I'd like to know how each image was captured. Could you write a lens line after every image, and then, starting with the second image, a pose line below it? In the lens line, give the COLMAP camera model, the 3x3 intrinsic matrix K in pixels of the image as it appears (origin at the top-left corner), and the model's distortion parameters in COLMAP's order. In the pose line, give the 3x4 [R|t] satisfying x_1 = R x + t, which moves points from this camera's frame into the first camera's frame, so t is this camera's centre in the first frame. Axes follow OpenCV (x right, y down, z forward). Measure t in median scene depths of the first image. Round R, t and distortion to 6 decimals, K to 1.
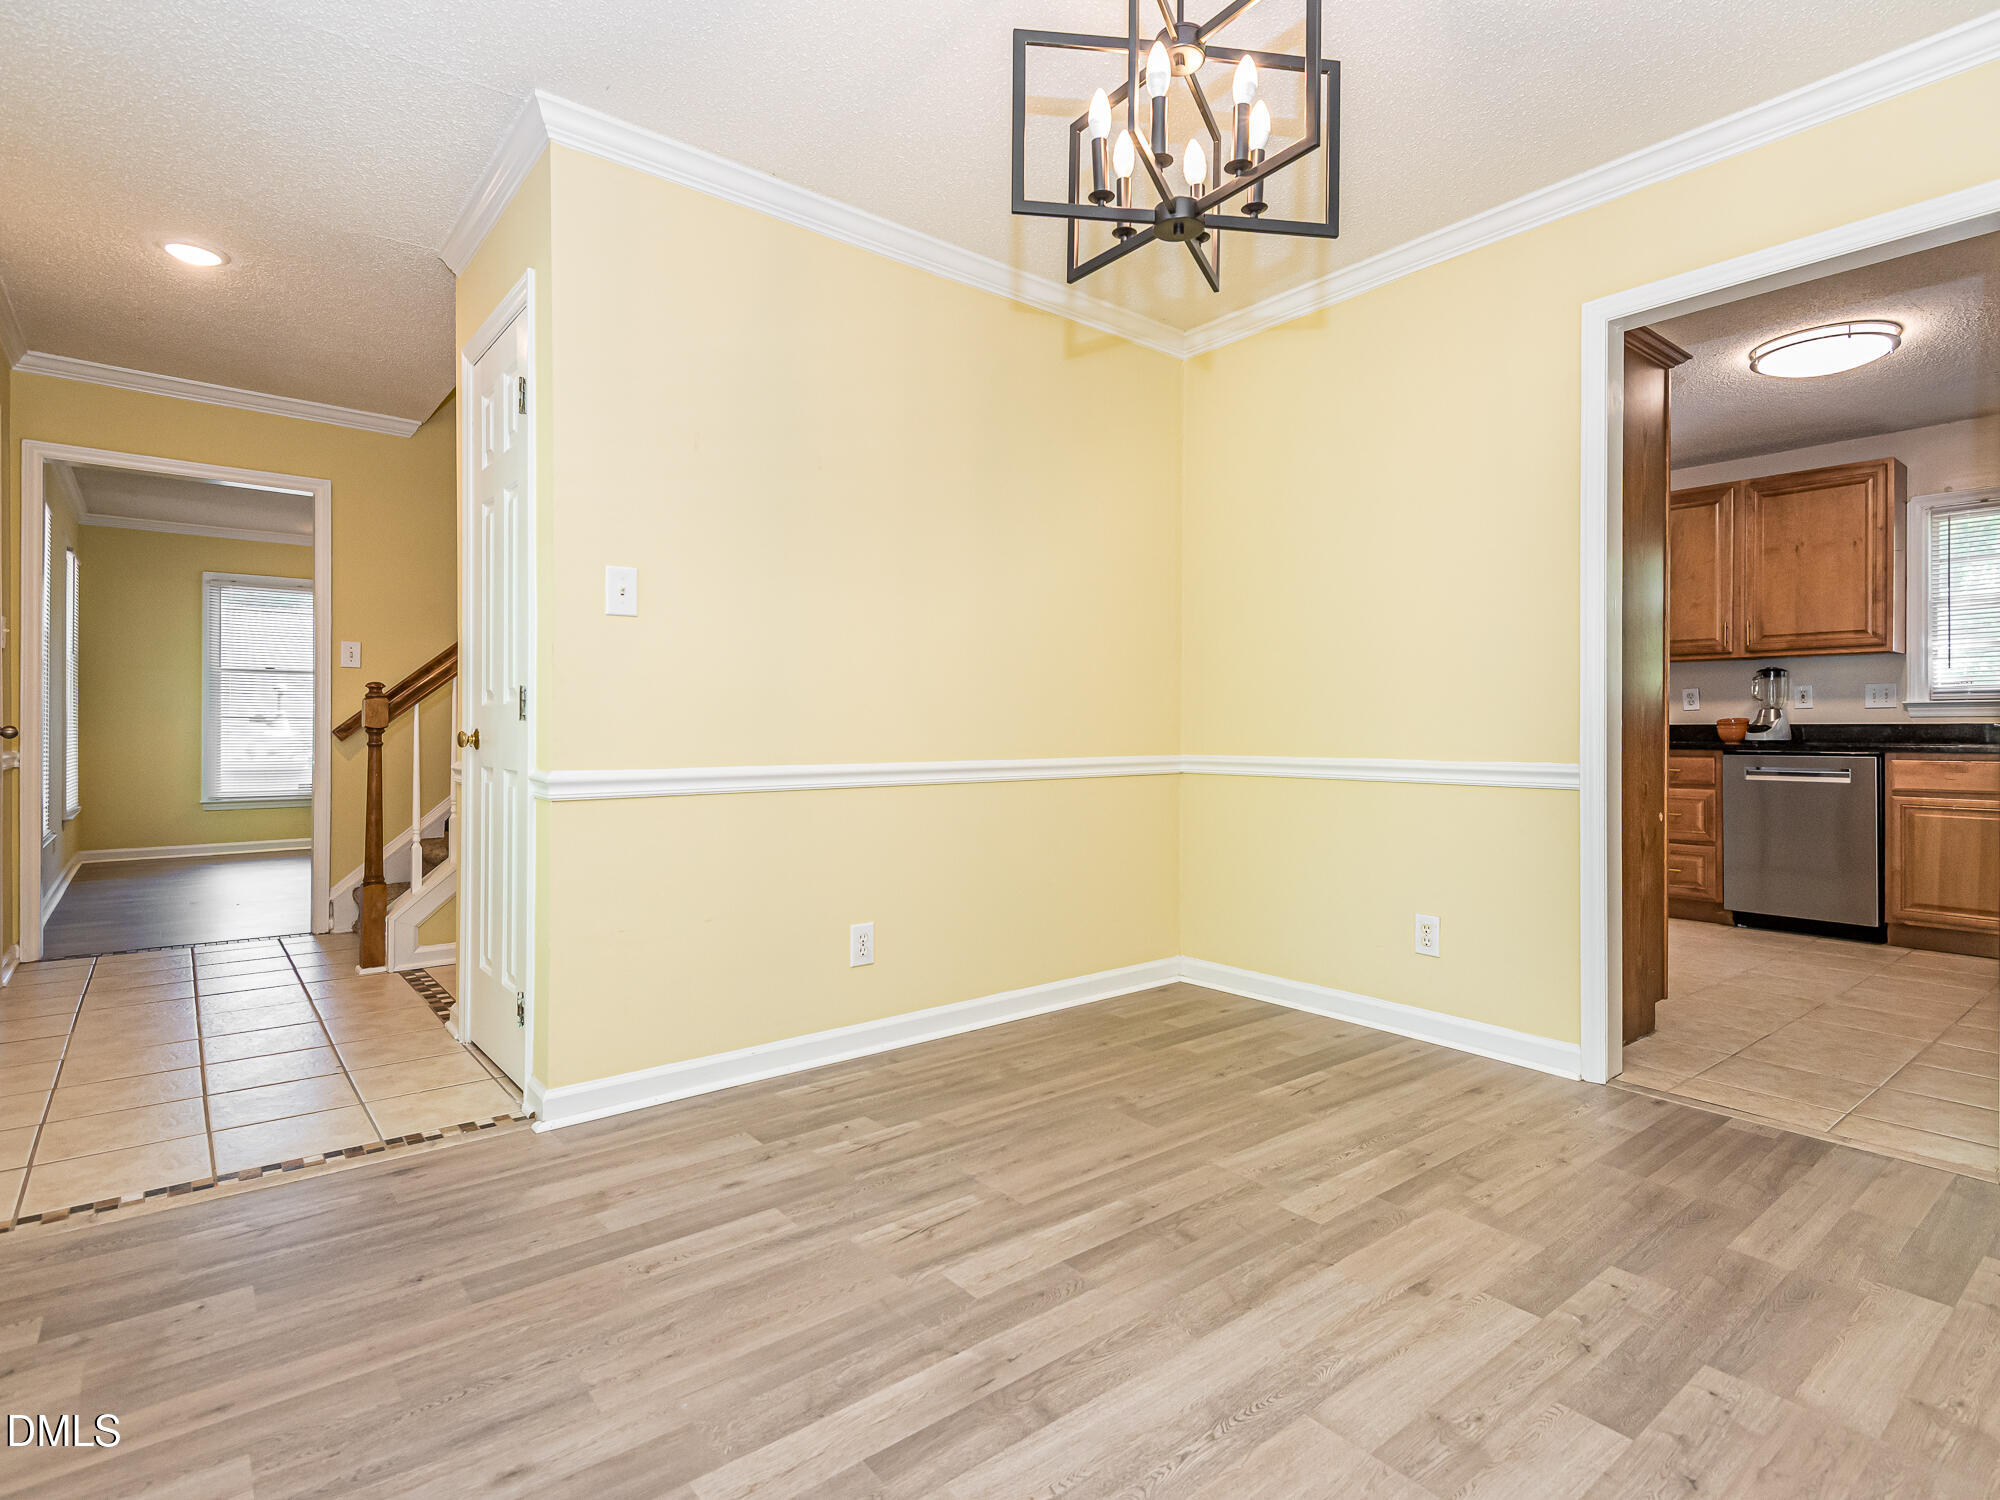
lens RADIAL K [[1021.7, 0, 1009.8], [0, 1021.7, 750.7], [0, 0, 1]] dist [0.038357, -0.024592]
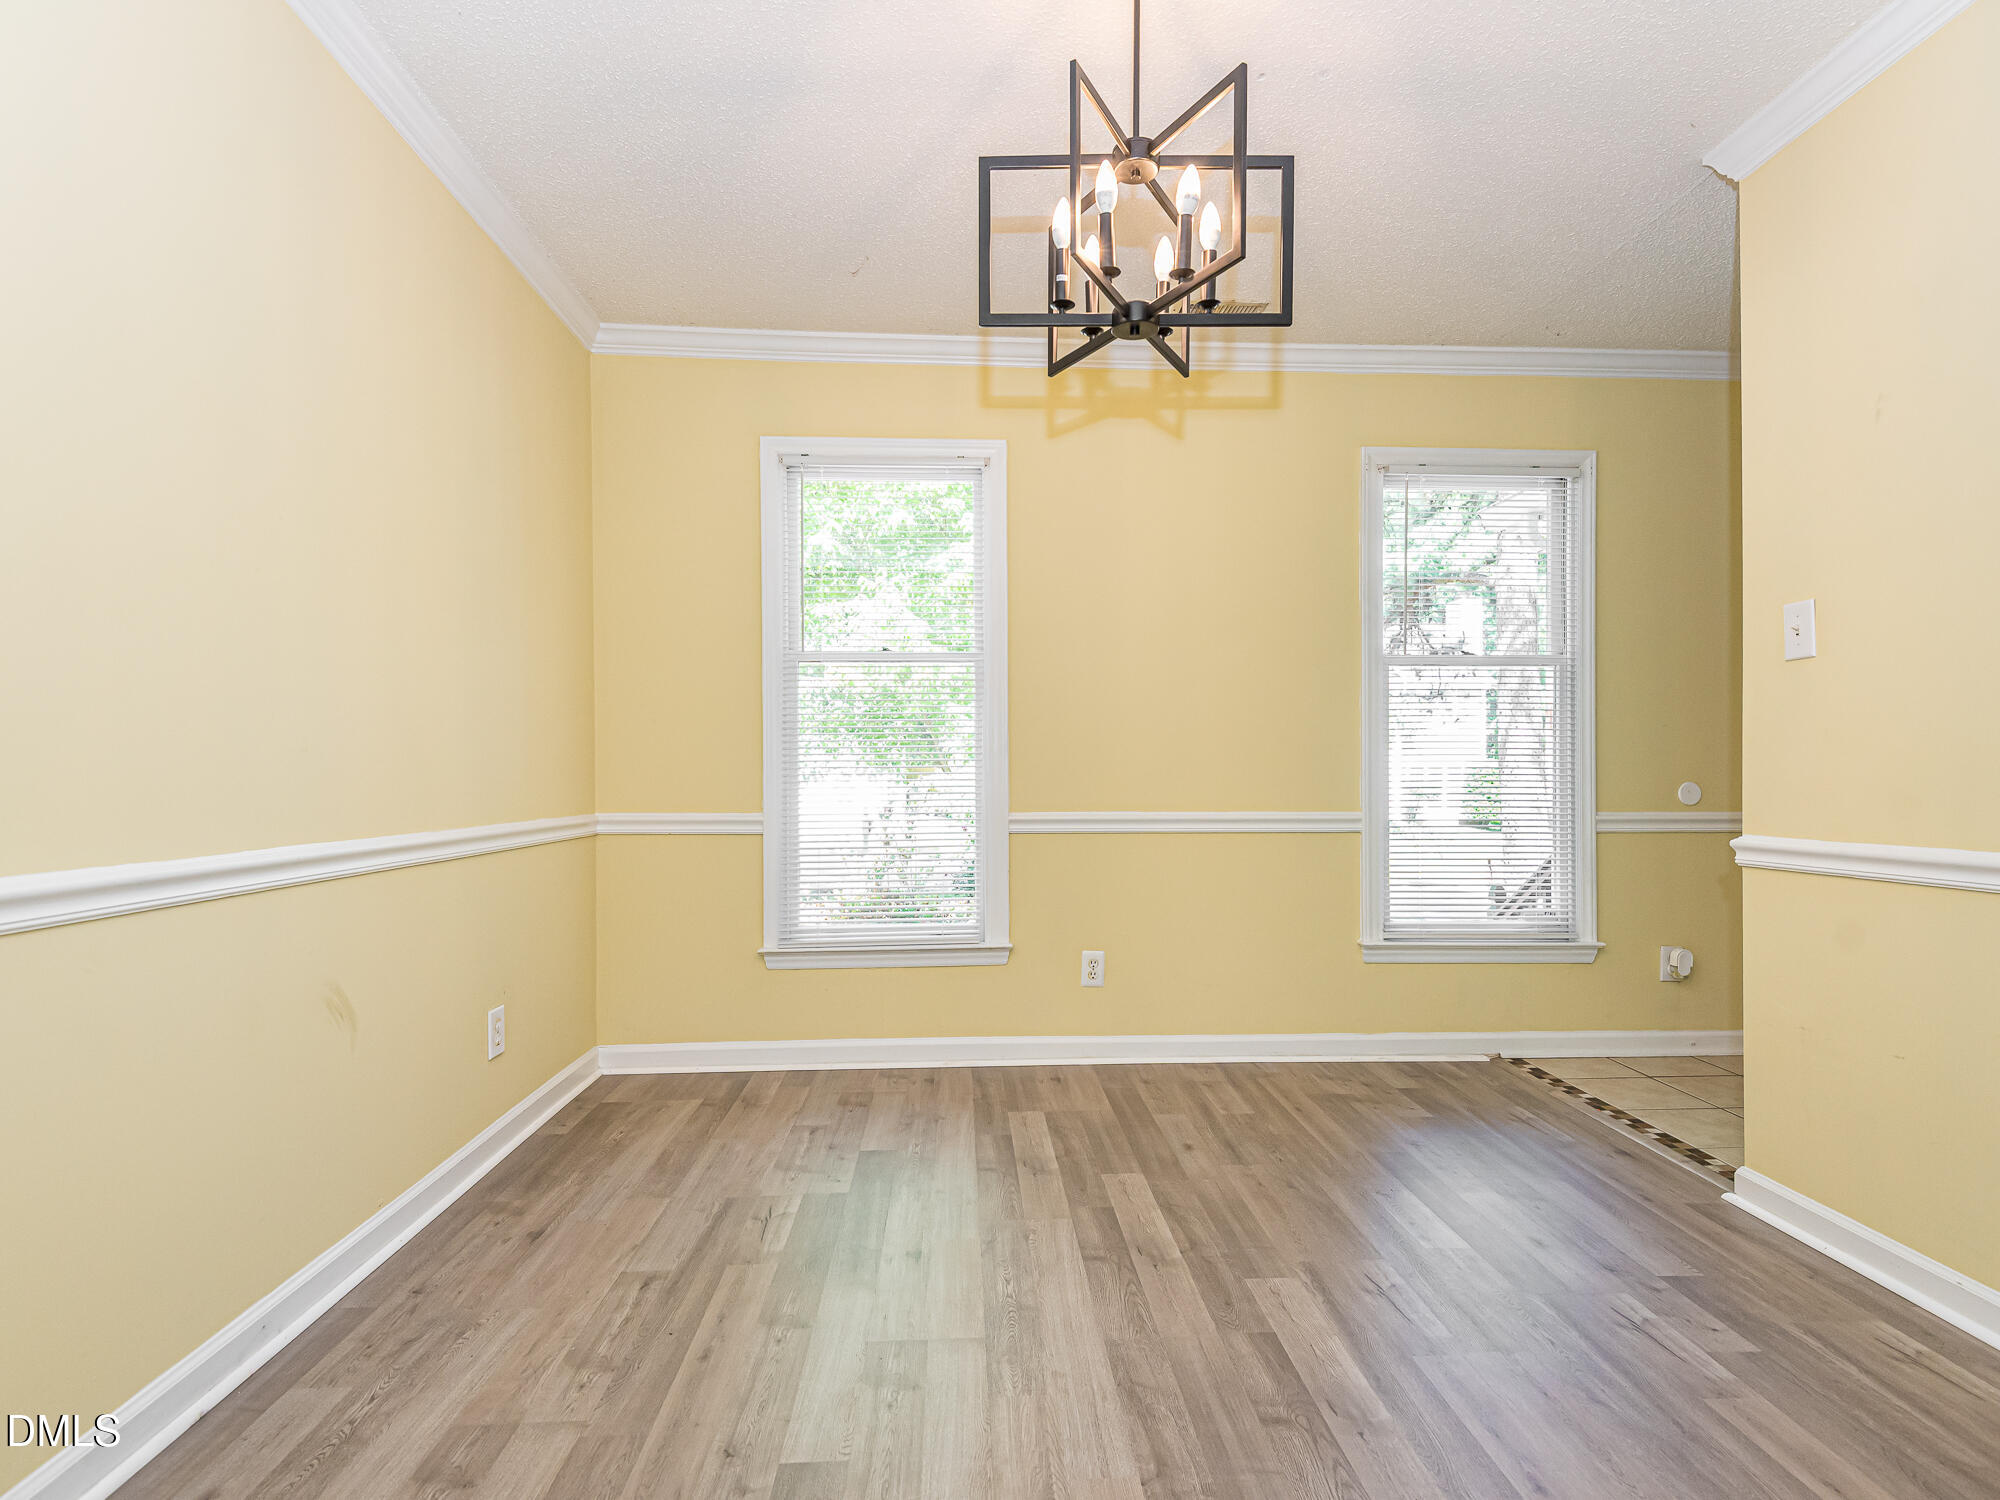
lens RADIAL K [[1021.7, 0, 1009.8], [0, 1021.7, 750.7], [0, 0, 1]] dist [0.038357, -0.024592]
pose [[-0.587065, -0.022137, -0.809237, 0.811569], [-0.019869, 0.999719, -0.012934, -0.035667], [0.809296, 0.008486, -0.587340, 1.096435]]
